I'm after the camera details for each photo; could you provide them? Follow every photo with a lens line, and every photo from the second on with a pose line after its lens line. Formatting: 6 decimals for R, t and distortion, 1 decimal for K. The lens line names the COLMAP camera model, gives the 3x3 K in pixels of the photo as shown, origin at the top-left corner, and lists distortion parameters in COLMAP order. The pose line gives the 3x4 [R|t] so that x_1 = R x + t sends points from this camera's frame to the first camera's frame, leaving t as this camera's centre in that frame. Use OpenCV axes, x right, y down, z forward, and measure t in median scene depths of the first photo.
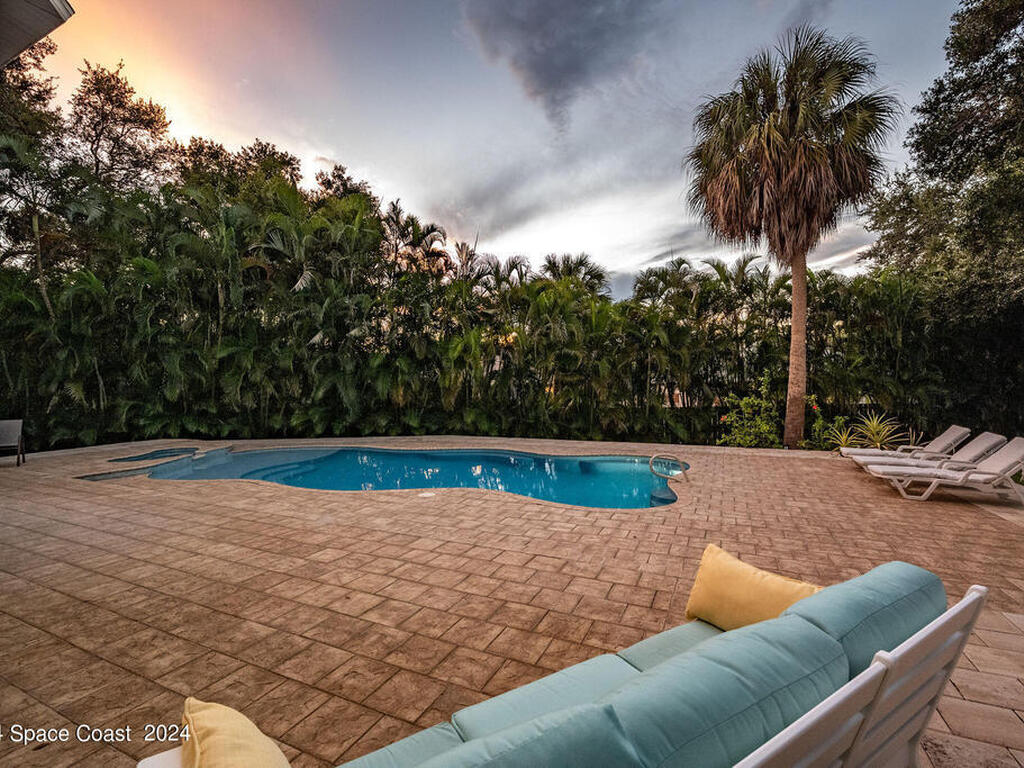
lens RADIAL K [[447.5, 0, 512.0], [0, 447.5, 384.0], [0, 0, 1]] dist [-0.000919, -0.000396]
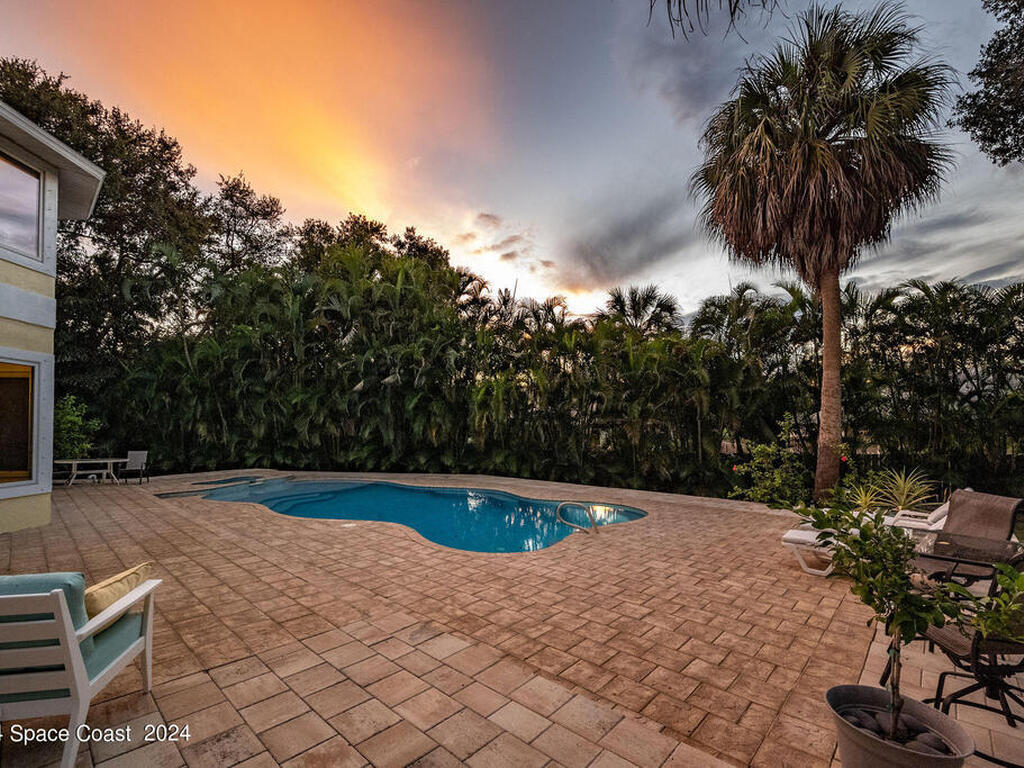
lens RADIAL K [[460.5, 0, 511.1], [0, 460.5, 416.5], [0, 0, 1]] dist [-0.000368, 0.000264]
pose [[0.948897, 0.000454, -0.315585, 0.302253], [-0.004292, 0.999925, -0.011467, -0.010575], [0.315556, 0.012236, 0.948828, 0.002938]]
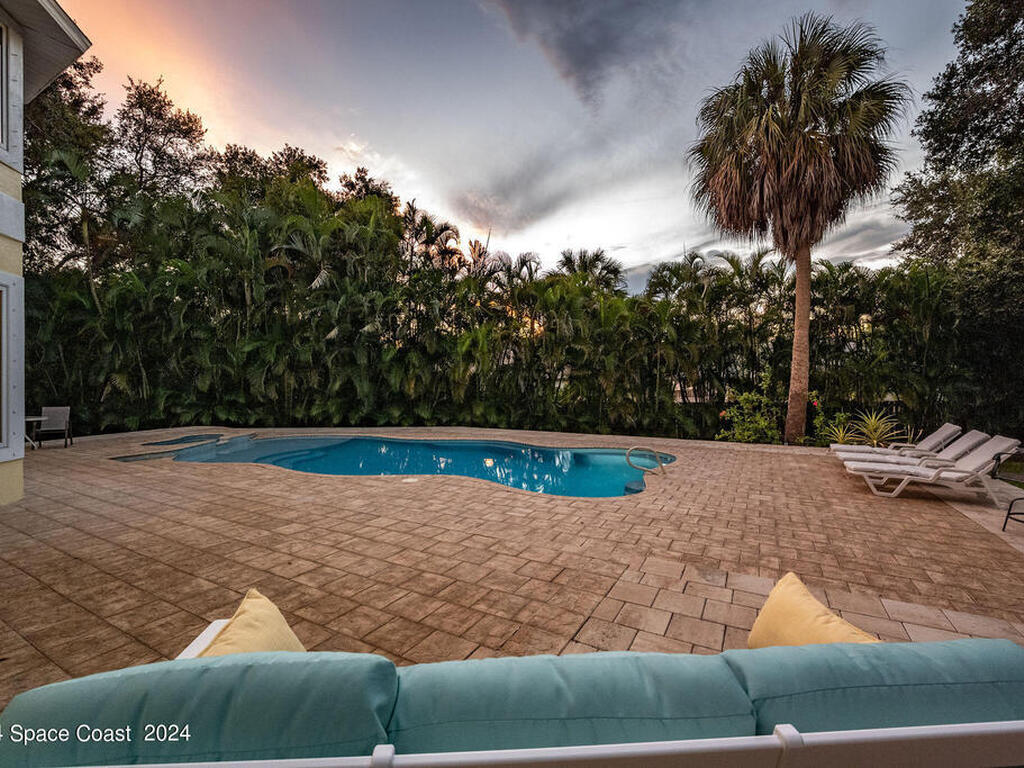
lens RADIAL K [[443.0, 0, 514.2], [0, 443.0, 385.0], [0, 0, 1]] dist [0.000037, -0.000723]
pose [[0.997390, 0.008068, -0.071746, 0.069147], [-0.006921, 0.999844, 0.016229, 0.000071], [0.071865, -0.015691, 0.997291, -0.019593]]
